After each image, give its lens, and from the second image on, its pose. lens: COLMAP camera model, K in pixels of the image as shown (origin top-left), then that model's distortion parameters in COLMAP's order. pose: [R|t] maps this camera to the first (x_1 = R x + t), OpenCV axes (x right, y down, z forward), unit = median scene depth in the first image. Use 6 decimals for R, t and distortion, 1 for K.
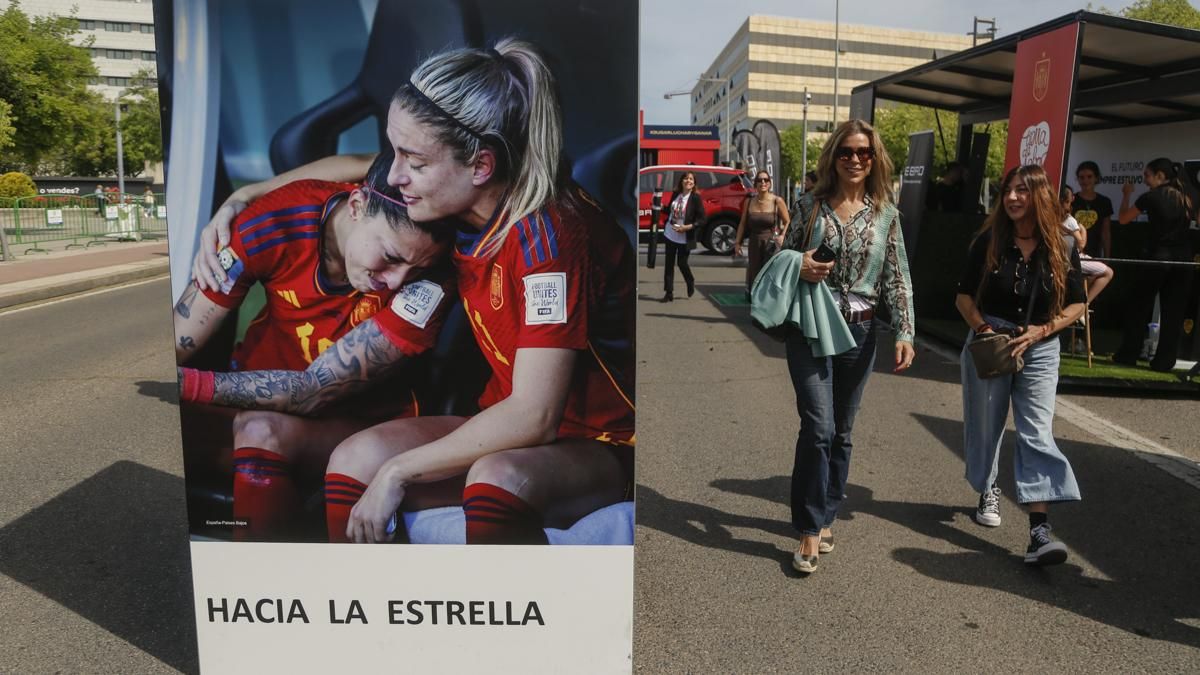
lens RADIAL K [[1028.0, 0, 589.7], [0, 1028.0, 339.7], [0, 0, 1]] dist [-0.045769, 0.001415]
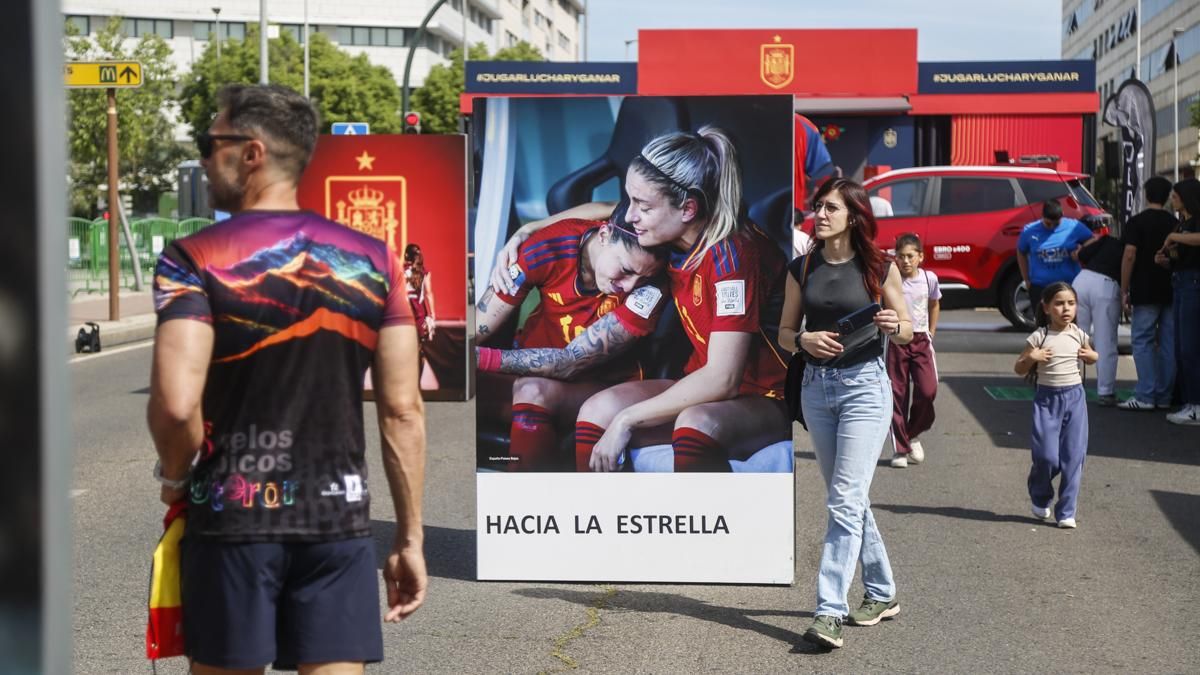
lens RADIAL K [[2794.1, 0, 600.3], [0, 2794.1, 333.8], [0, 0, 1]] dist [0.505300, 0.000000]
pose [[0.997350, -0.002787, -0.072697, 0.061430], [-0.004449, 0.995058, -0.099192, 0.404112], [0.072614, 0.099252, 0.992409, -2.946793]]
